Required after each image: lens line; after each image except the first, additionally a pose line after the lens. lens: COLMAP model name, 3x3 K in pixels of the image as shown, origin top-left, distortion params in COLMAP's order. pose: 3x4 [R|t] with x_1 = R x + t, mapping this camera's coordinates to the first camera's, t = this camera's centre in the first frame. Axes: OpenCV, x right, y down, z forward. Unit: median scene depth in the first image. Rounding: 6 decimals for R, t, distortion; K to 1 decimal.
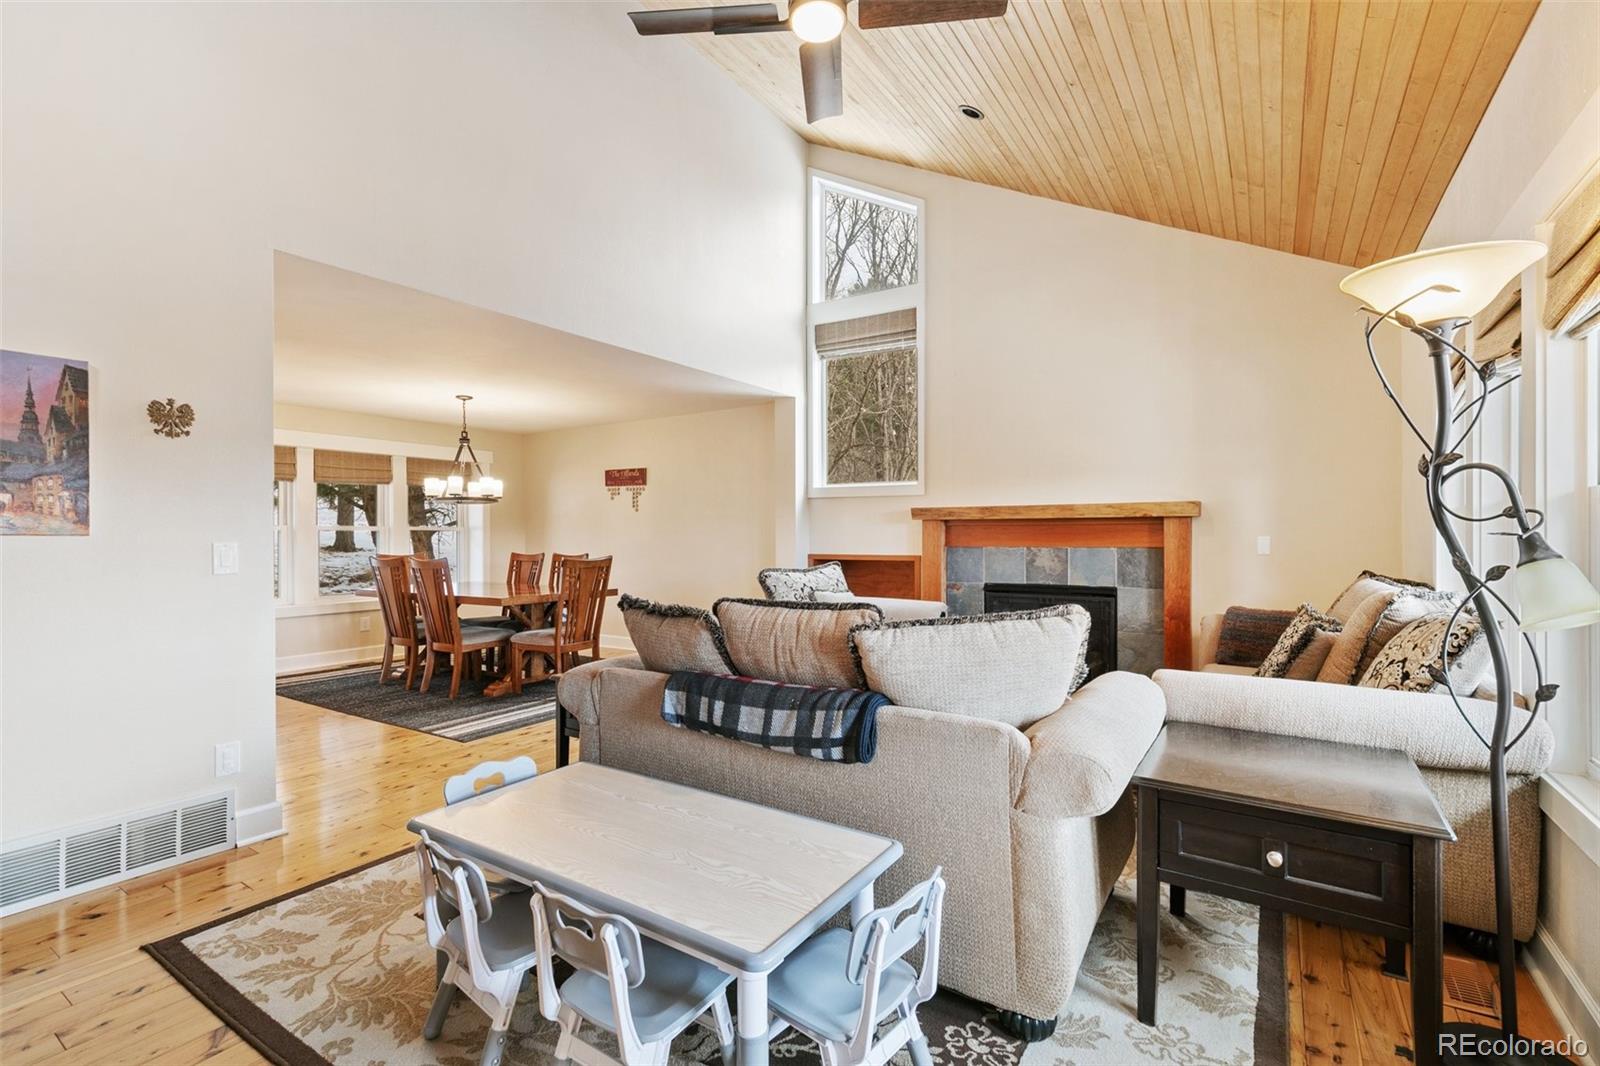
lens RADIAL K [[719.8, 0, 802.3], [0, 719.8, 530.8], [0, 0, 1]] dist [0.006170, -0.000418]
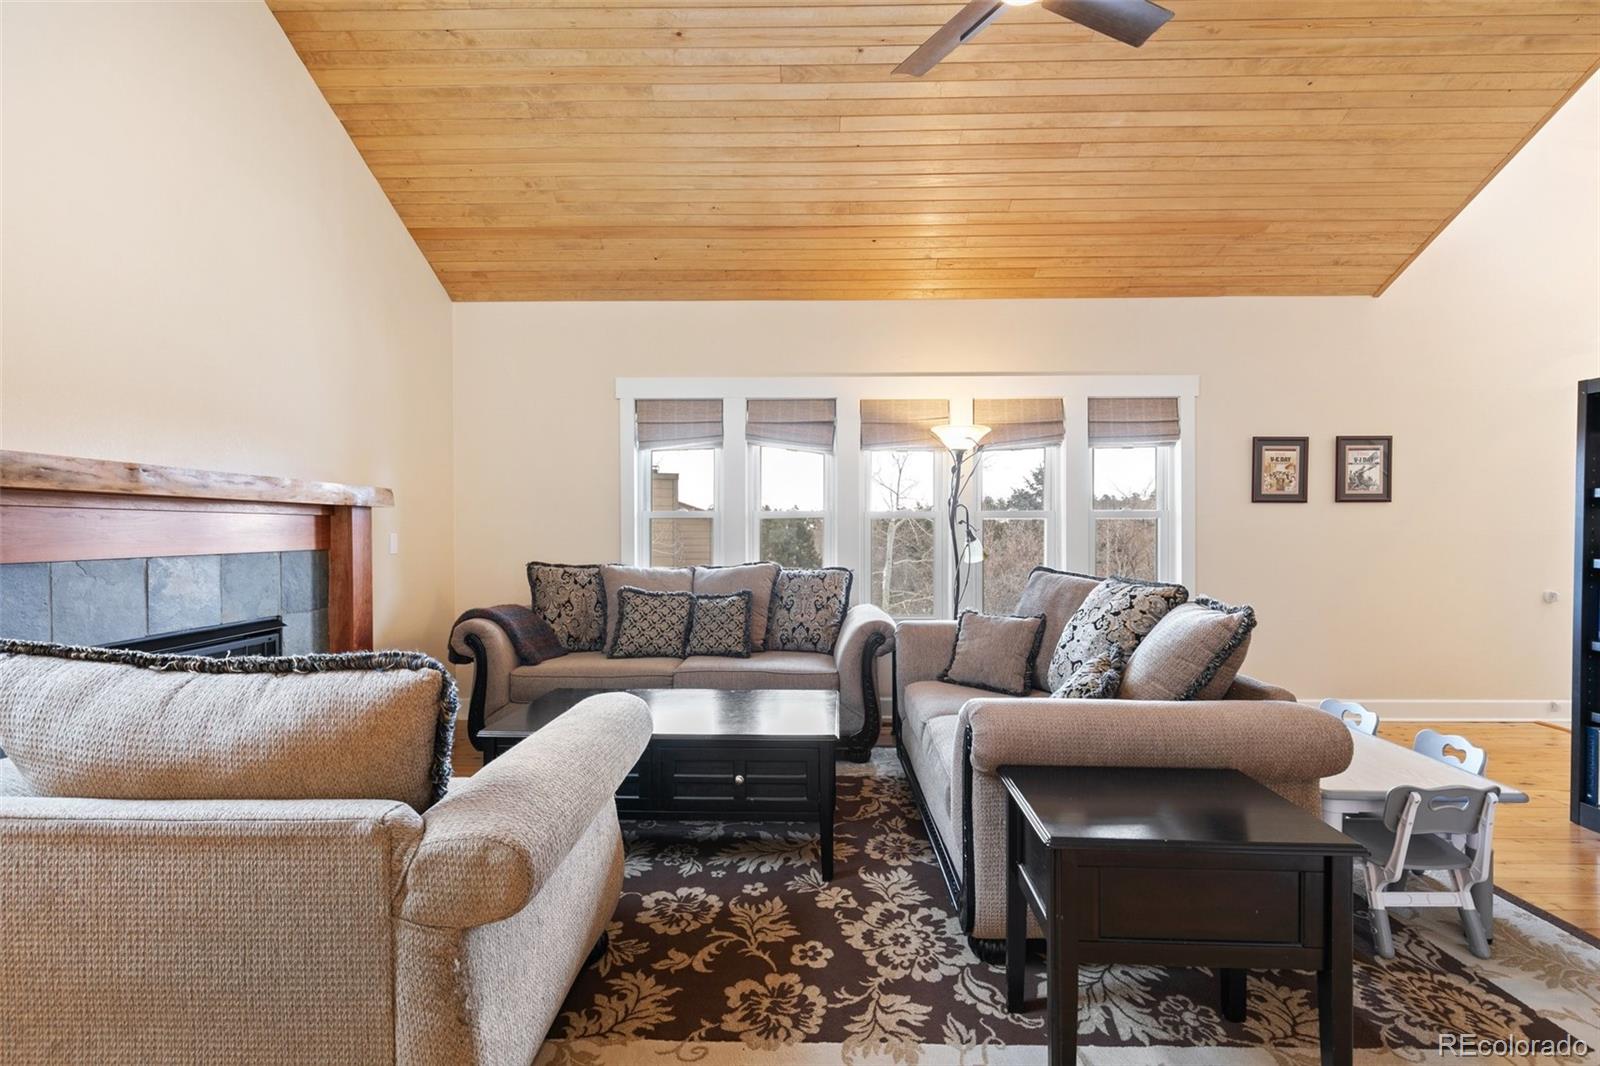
lens RADIAL K [[717.9, 0, 803.6], [0, 717.9, 535.5], [0, 0, 1]] dist [0.004241, 0.000217]
pose [[-0.535714, -0.003923, 0.844391, -0.478987], [-0.002704, 0.999992, 0.002930, 0.008601], [-0.844395, -0.000713, -0.535720, 1.354792]]
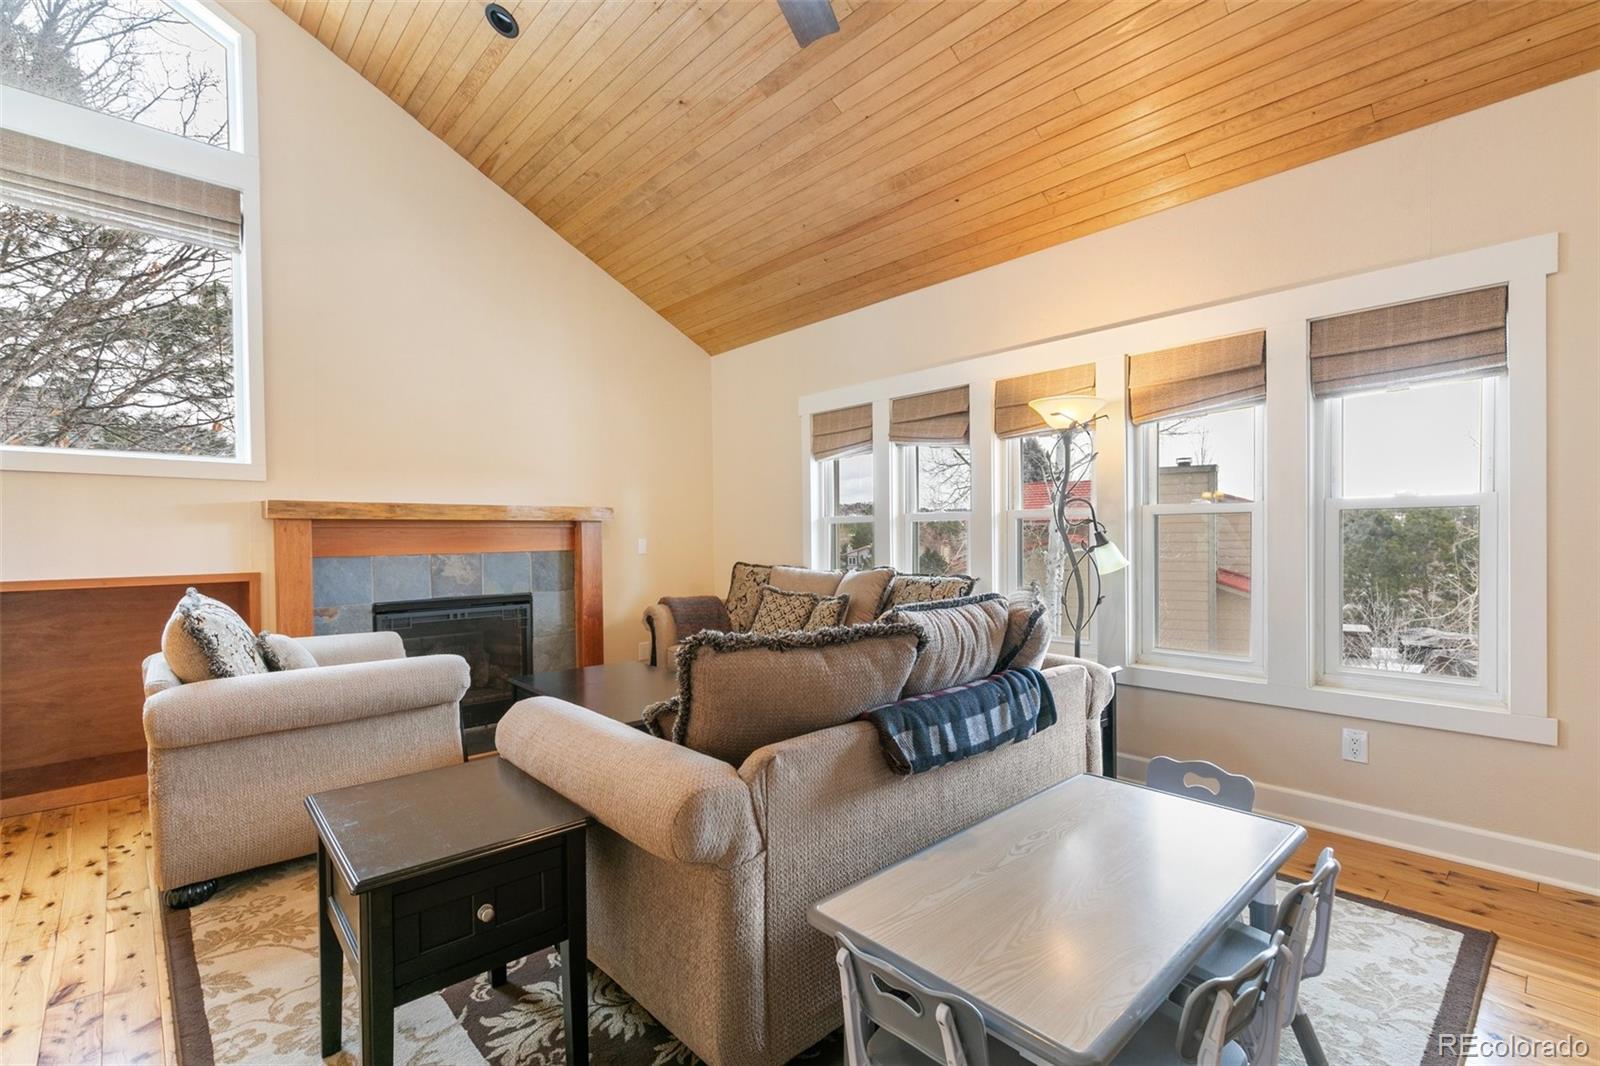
lens RADIAL K [[720.8, 0, 801.9], [0, 720.8, 546.5], [0, 0, 1]] dist [0.006980, -0.000589]
pose [[0.235492, -0.014104, 0.971774, -0.606909], [0.004857, 0.999899, 0.013335, 0.007037], [-0.971864, 0.001579, 0.235537, 0.590013]]
